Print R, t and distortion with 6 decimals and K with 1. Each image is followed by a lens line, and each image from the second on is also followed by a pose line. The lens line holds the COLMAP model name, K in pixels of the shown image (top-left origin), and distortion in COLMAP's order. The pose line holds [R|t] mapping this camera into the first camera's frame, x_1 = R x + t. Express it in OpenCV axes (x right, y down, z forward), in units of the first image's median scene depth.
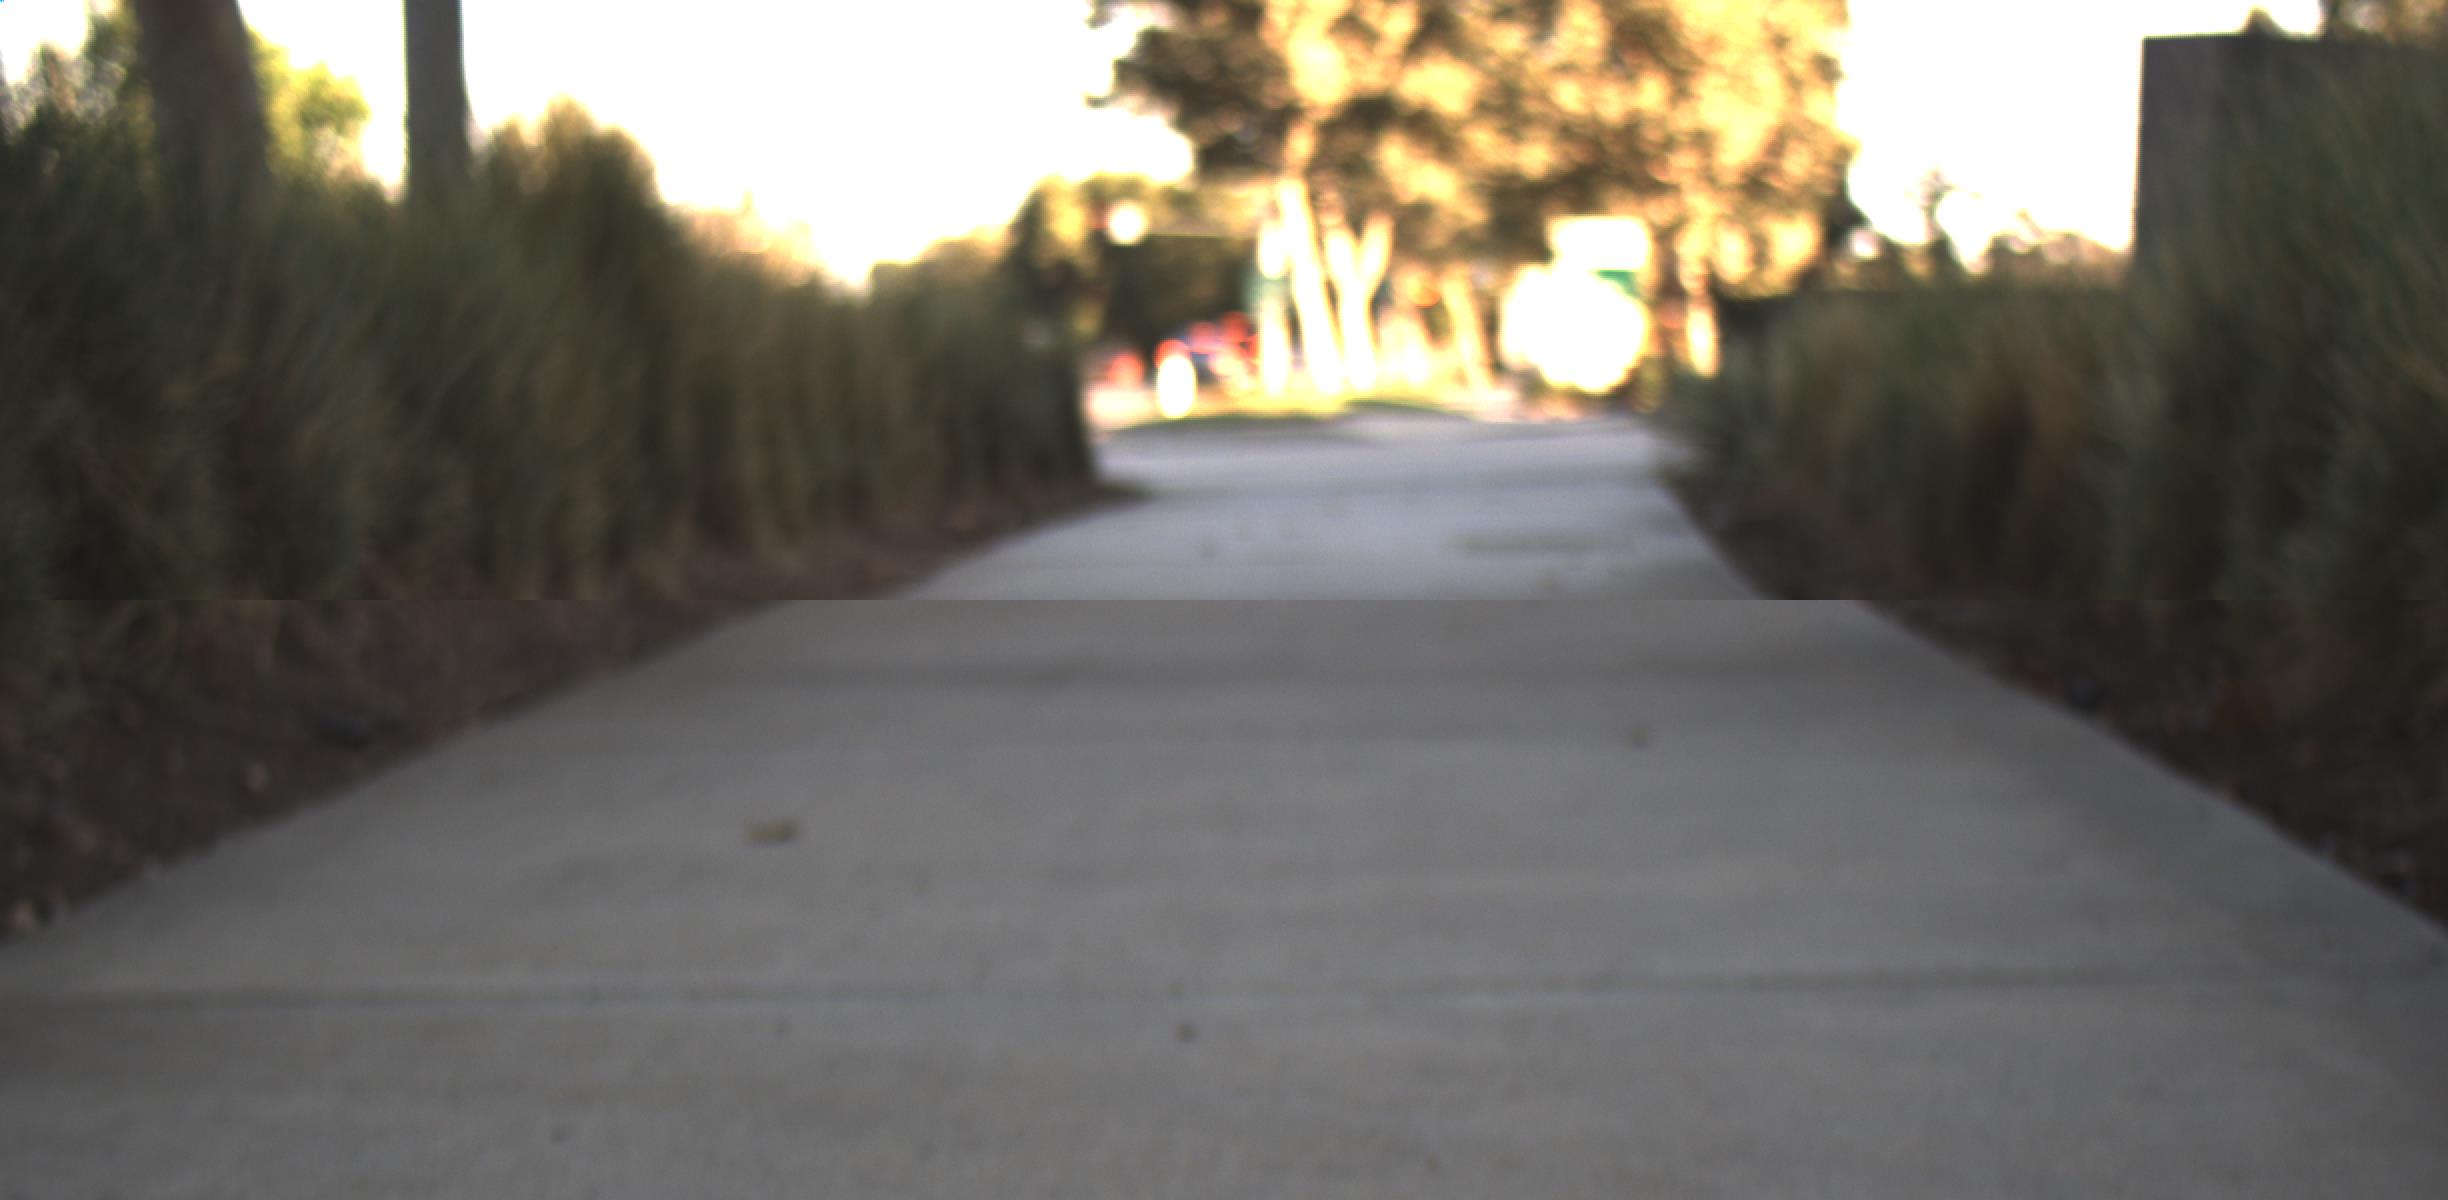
lens RADIAL K [[4716.1, 0, 1227.0], [0, 4716.1, 691.4], [0, 0, 1]] dist [-0.028642, 0.424993]
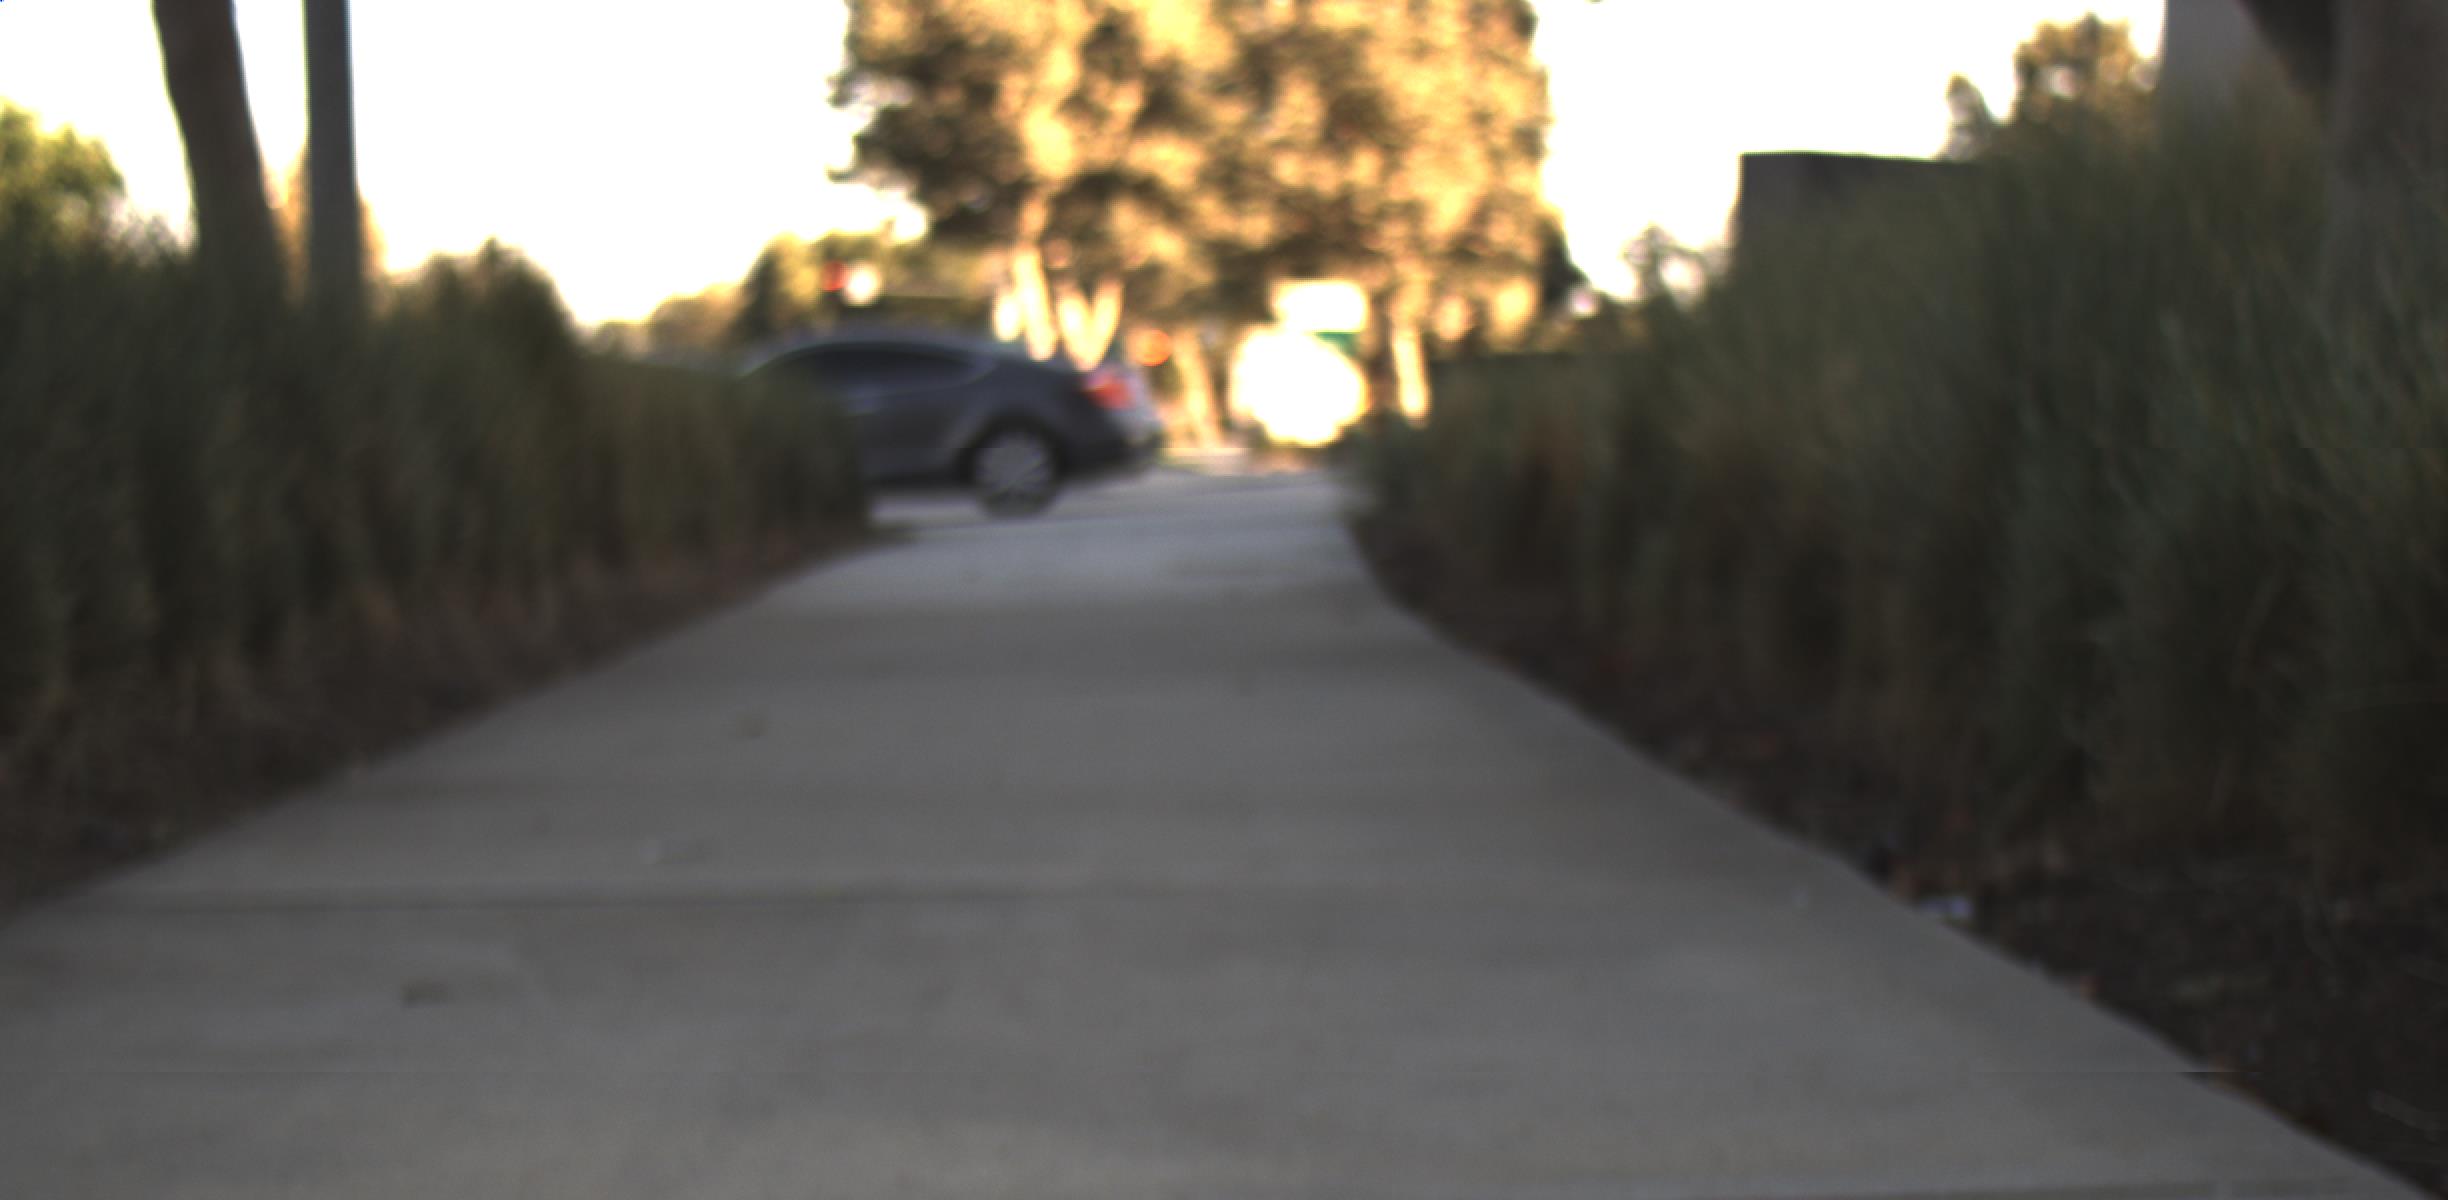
lens RADIAL K [[4716.1, 0, 1227.0], [0, 4716.1, 691.4], [0, 0, 1]] dist [-0.028642, 0.424993]
pose [[0.998382, -0.007536, 0.056353, -0.001558], [0.008214, 0.999897, -0.011806, 0.003673], [-0.056259, 0.012250, 0.998341, -0.057988]]
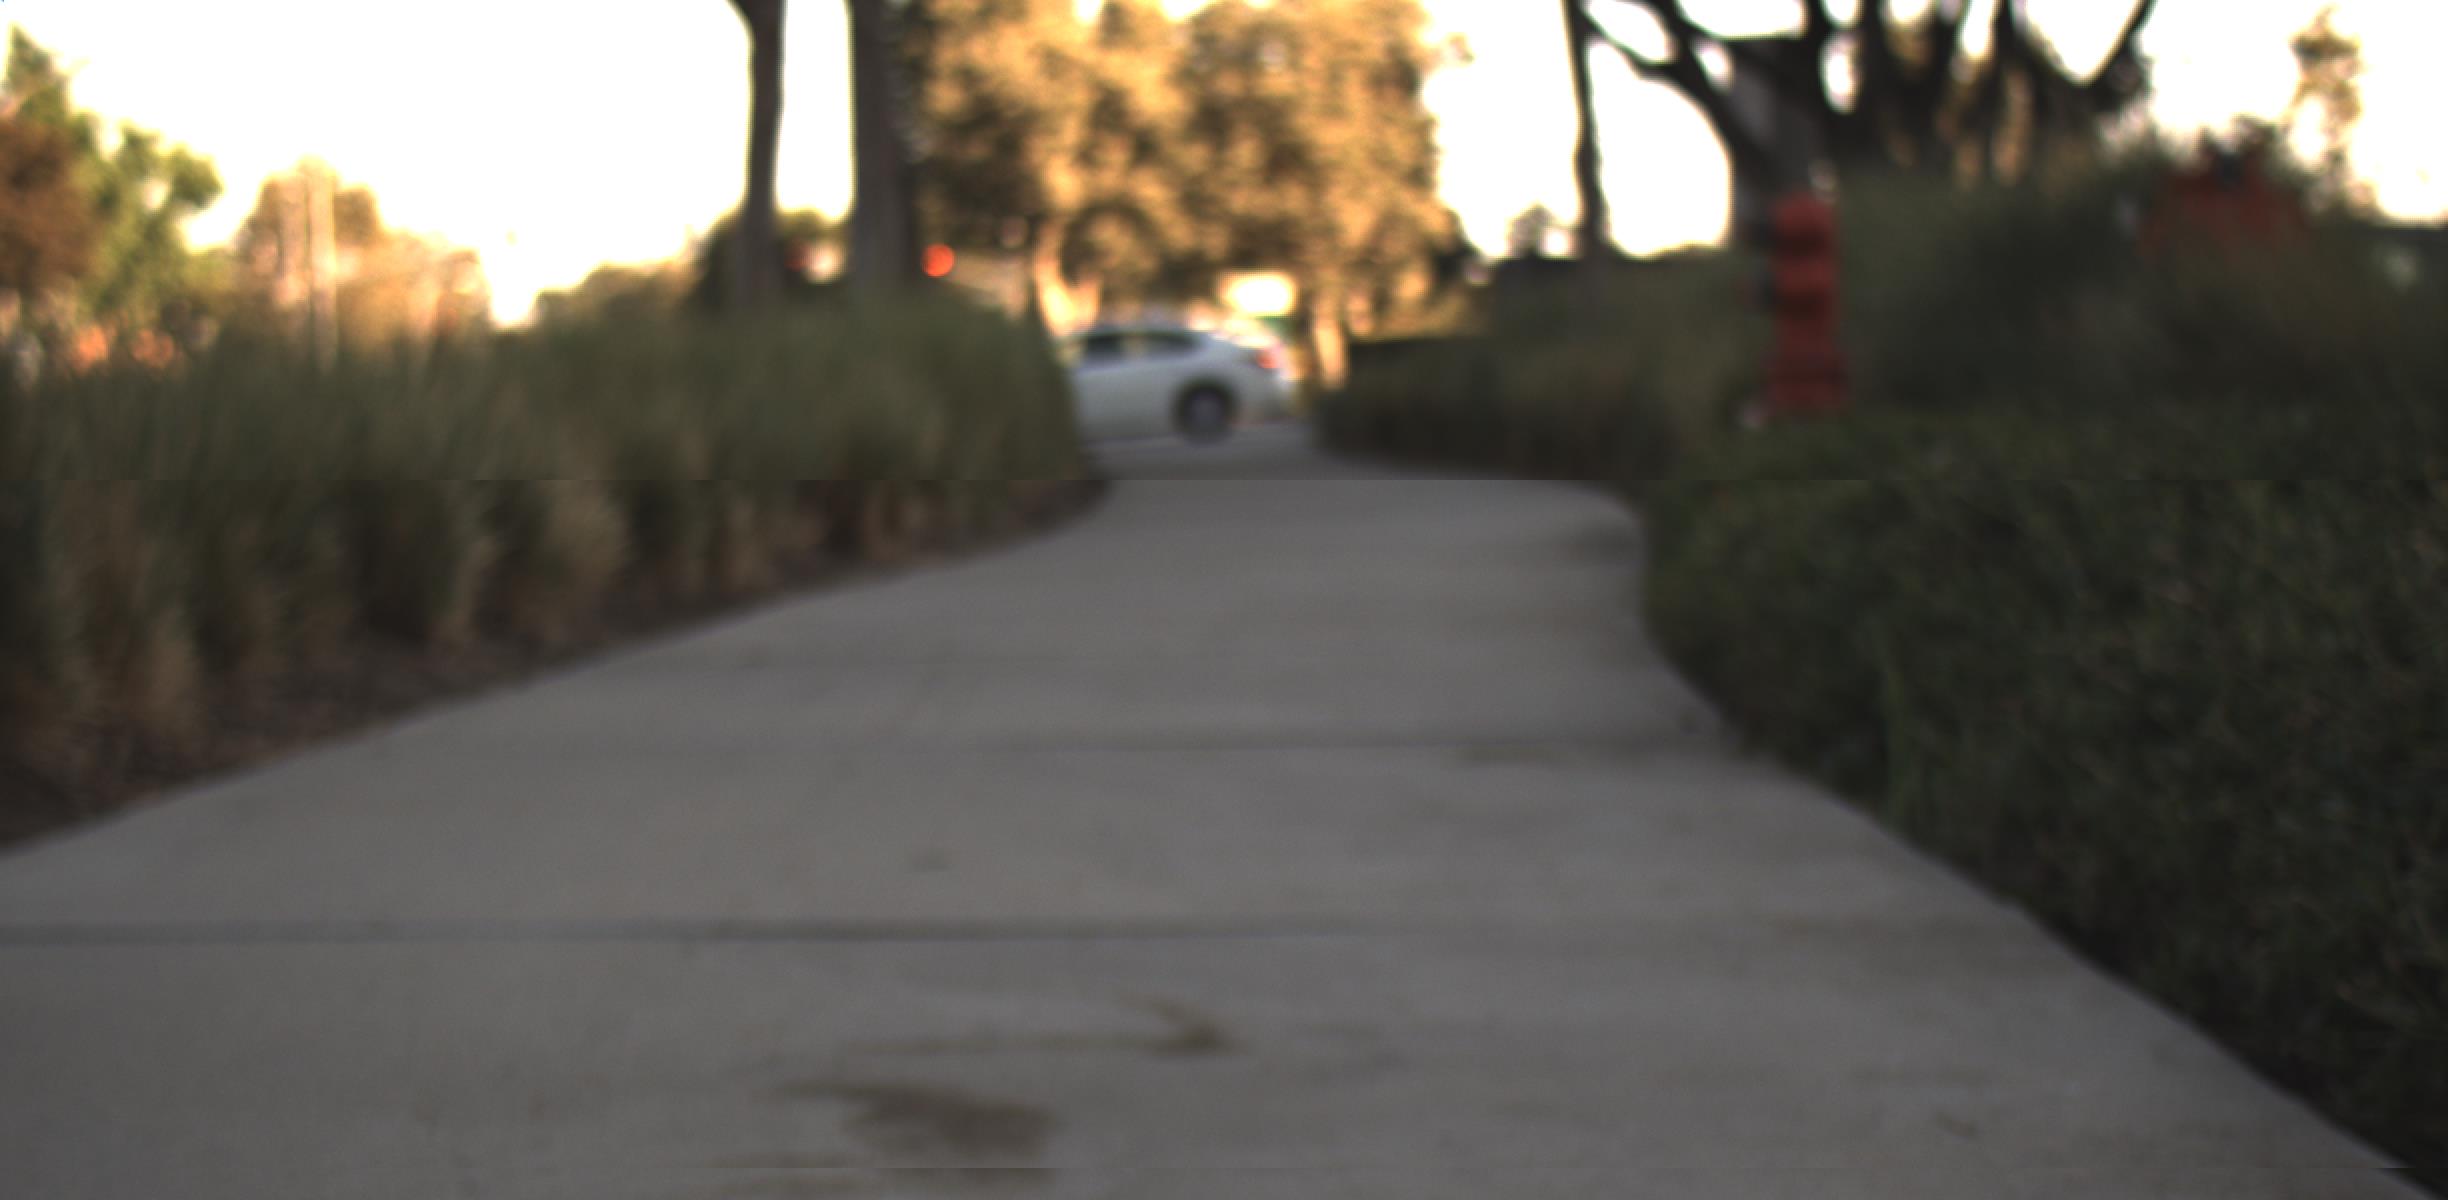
lens RADIAL K [[4716.1, 0, 1227.0], [0, 4716.1, 691.4], [0, 0, 1]] dist [-0.028642, 0.424993]
pose [[0.996994, -0.020009, 0.074845, -0.040574], [0.020330, 0.999787, -0.003533, 0.028040], [-0.074758, 0.005044, 0.997189, -0.426829]]
